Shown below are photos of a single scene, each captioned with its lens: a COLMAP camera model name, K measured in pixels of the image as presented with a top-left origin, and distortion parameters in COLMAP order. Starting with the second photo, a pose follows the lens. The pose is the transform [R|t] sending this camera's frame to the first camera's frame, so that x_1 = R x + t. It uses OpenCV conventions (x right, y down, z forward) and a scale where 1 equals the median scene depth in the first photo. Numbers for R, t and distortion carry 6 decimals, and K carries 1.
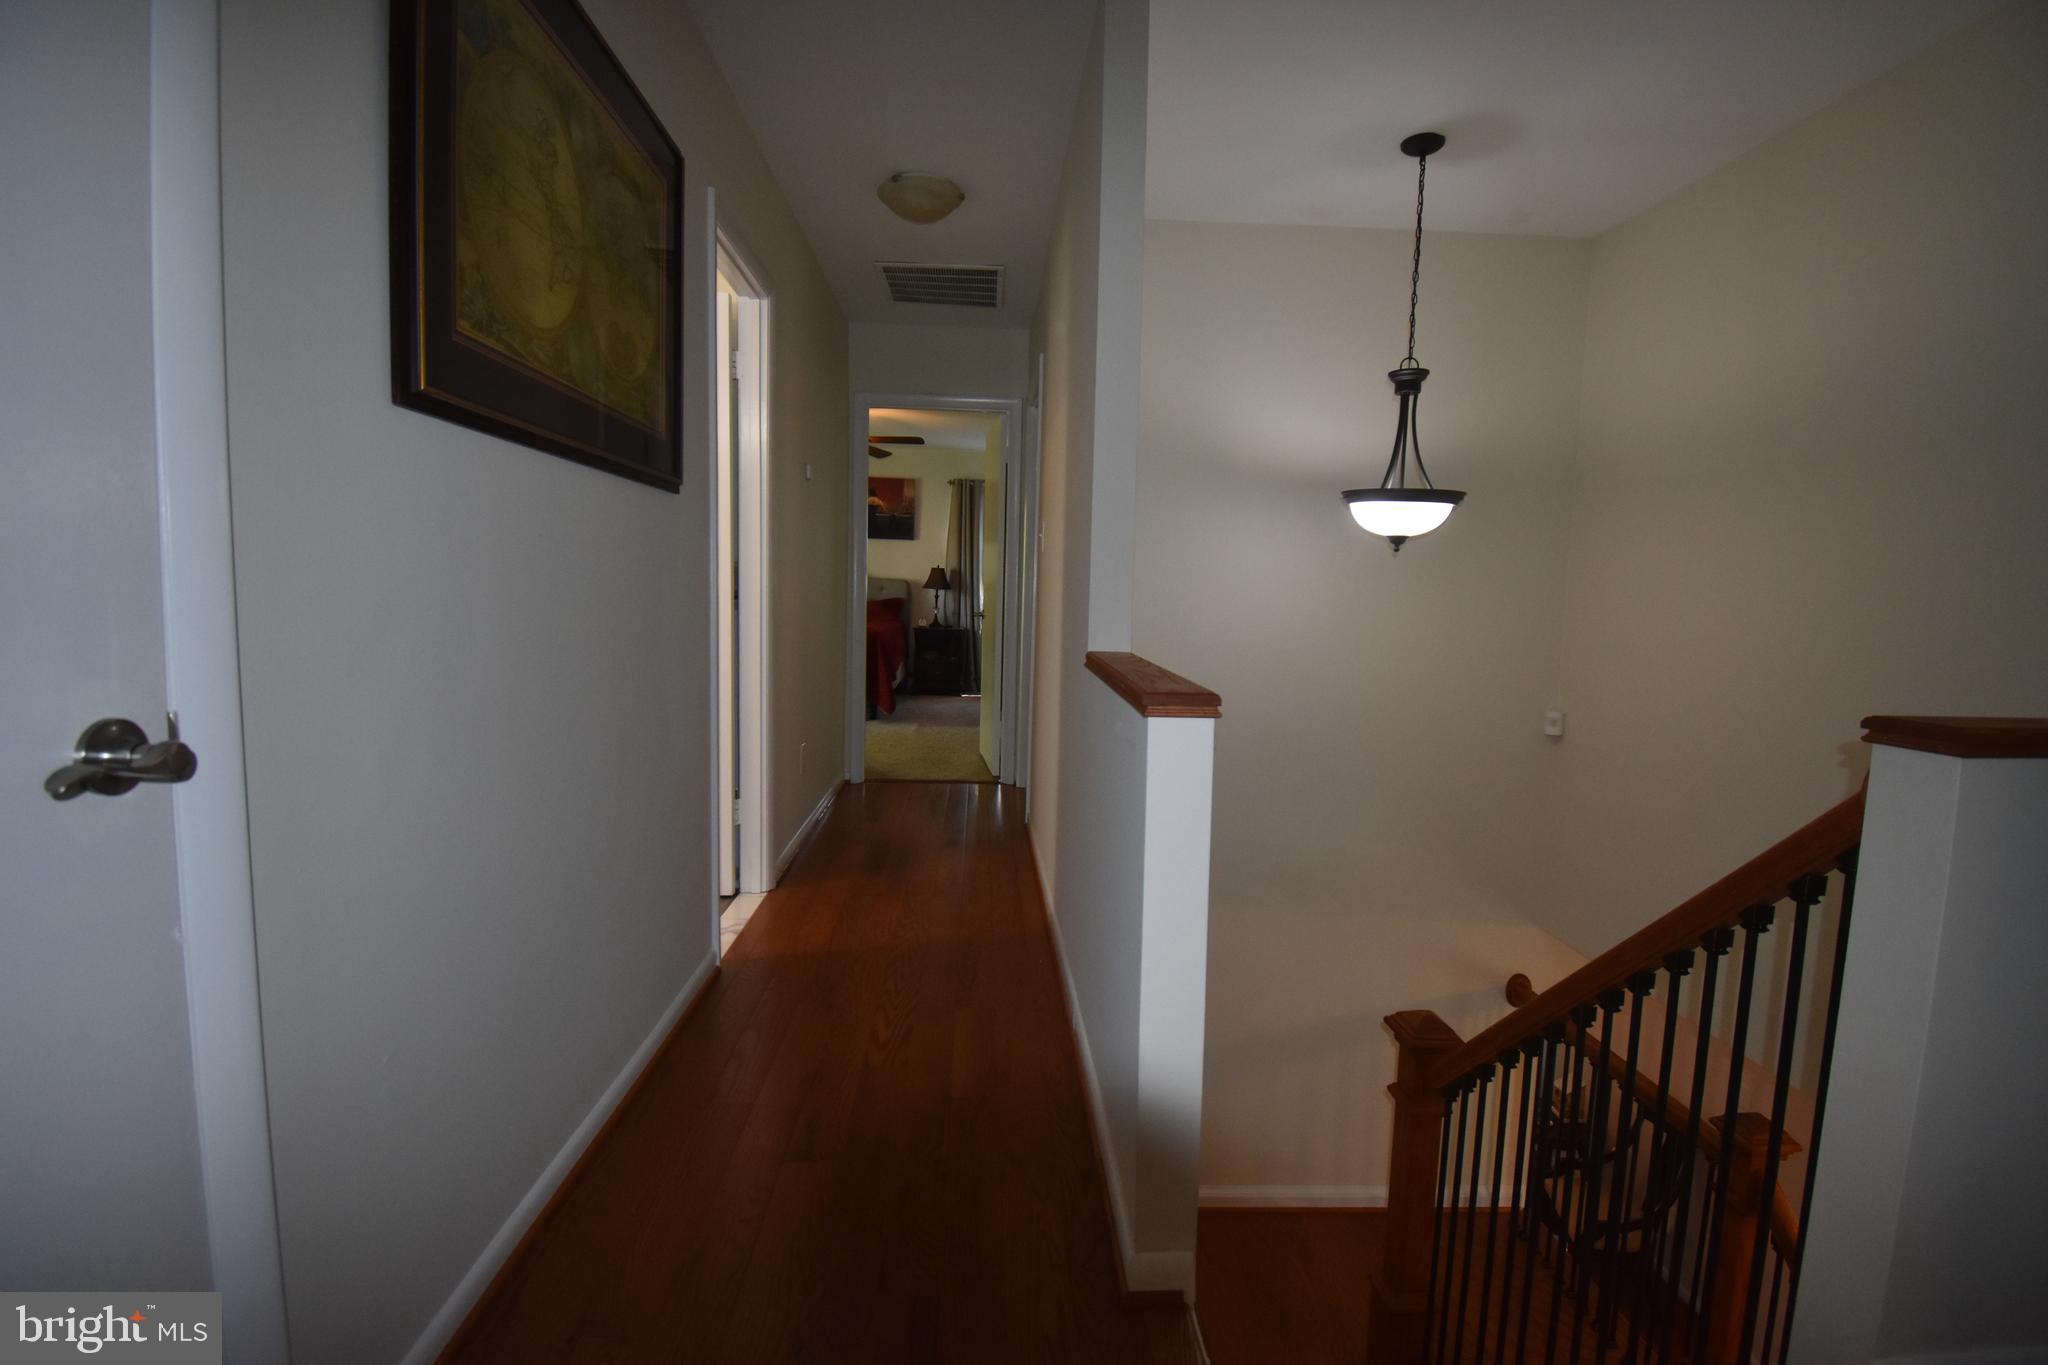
lens RADIAL K [[917.6, 0, 1020.8], [0, 917.6, 672.8], [0, 0, 1]] dist [0.011133, -0.020039]
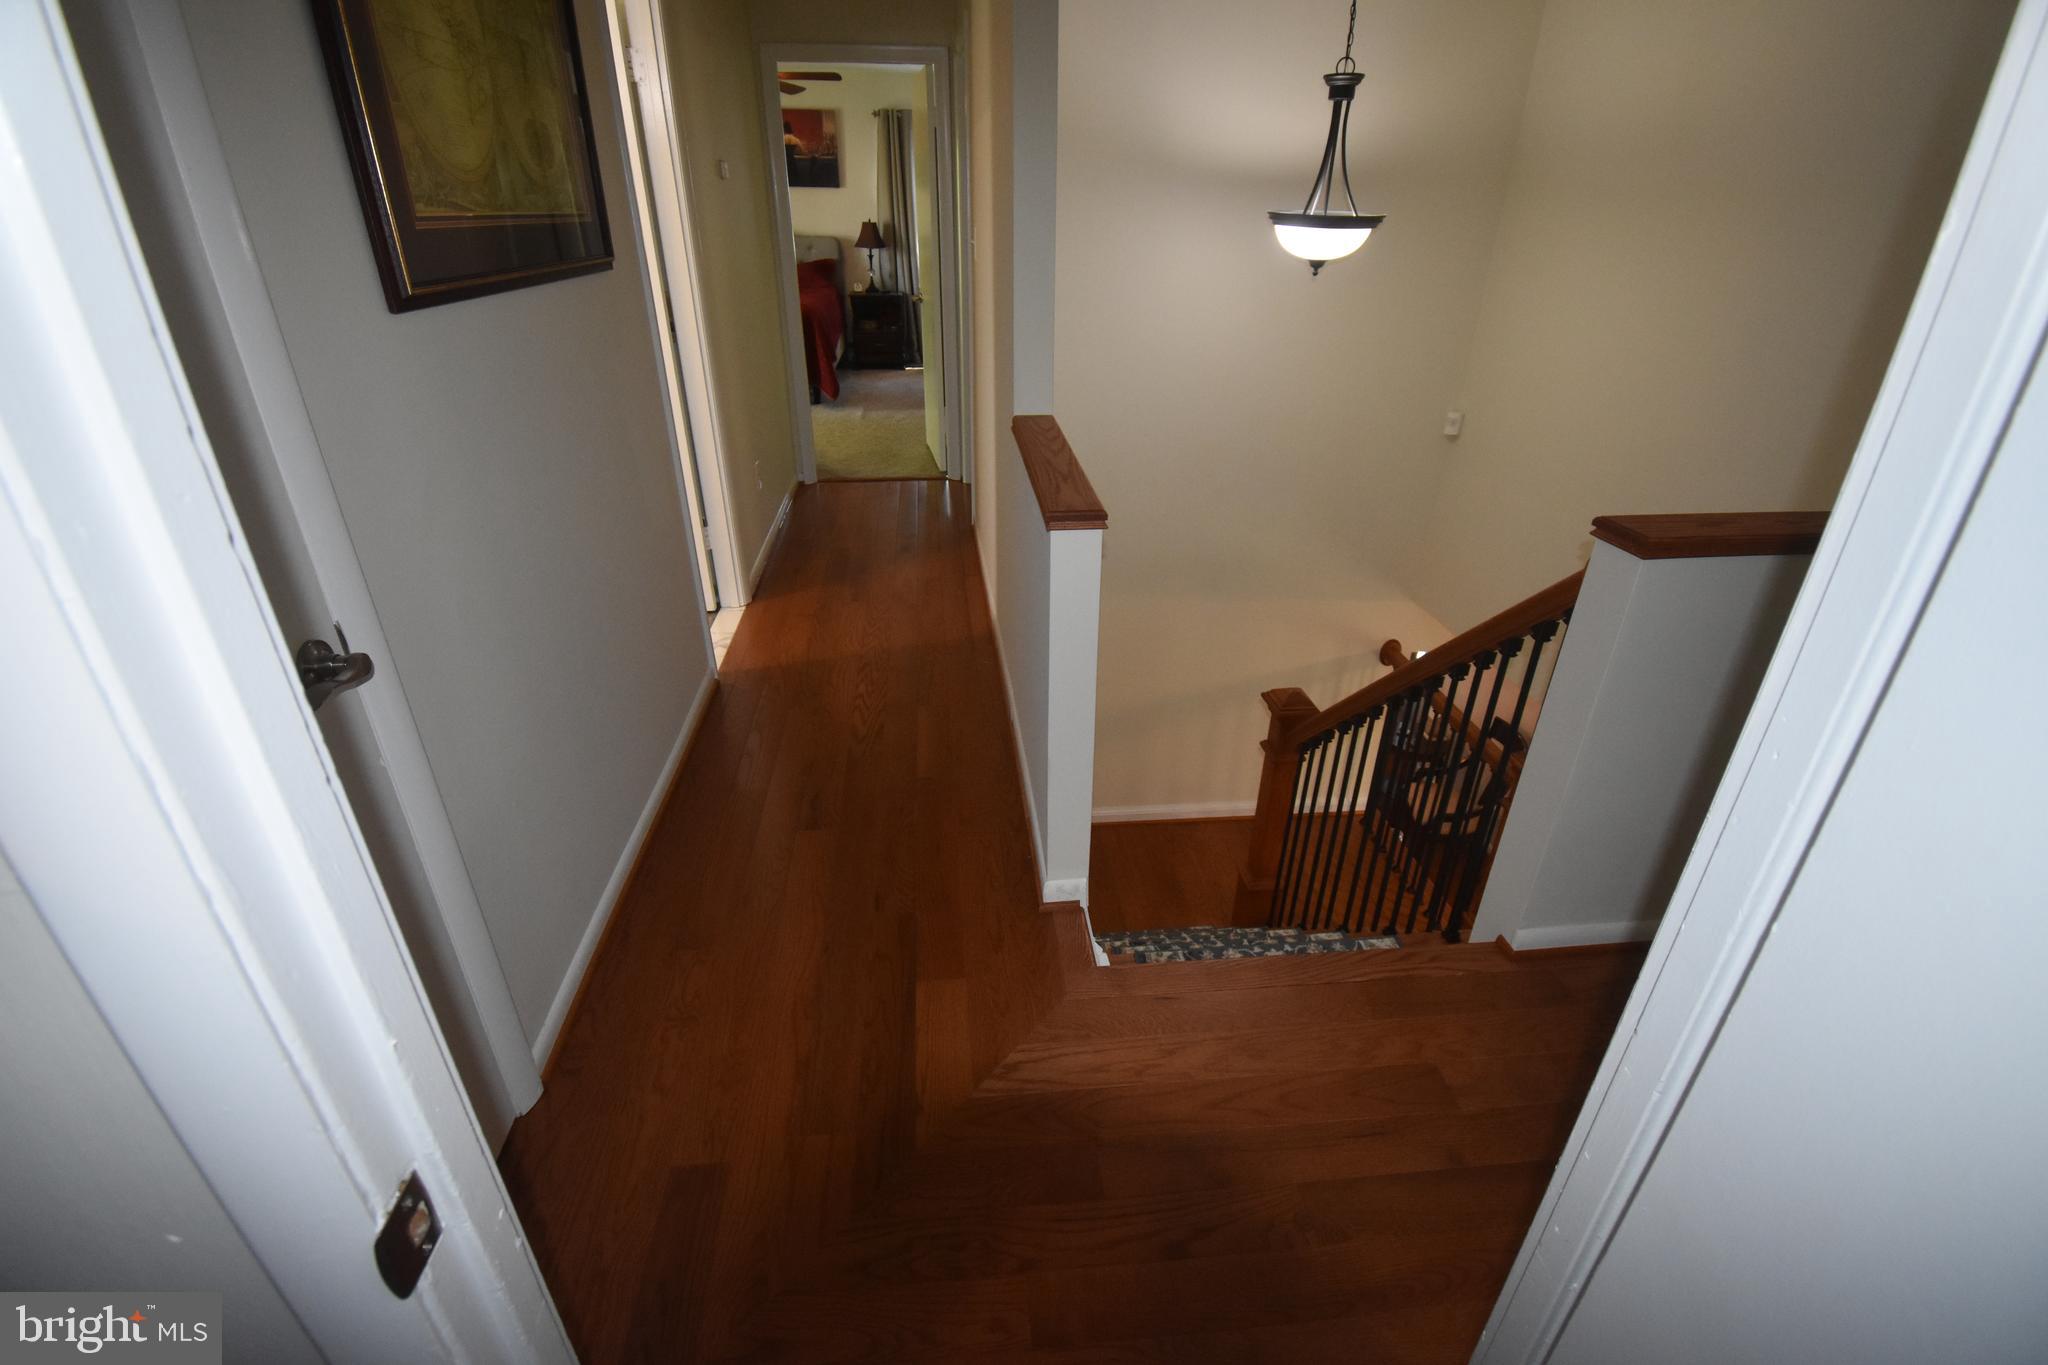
lens RADIAL K [[923.2, 0, 1024.0], [0, 923.2, 682.5], [0, 0, 1]] dist [0.024021, -0.021003]
pose [[0.998289, -0.040921, 0.041773, 0.015385], [0.021582, 0.921743, 0.387199, -0.098211], [-0.054348, -0.385635, 0.921049, -0.100564]]
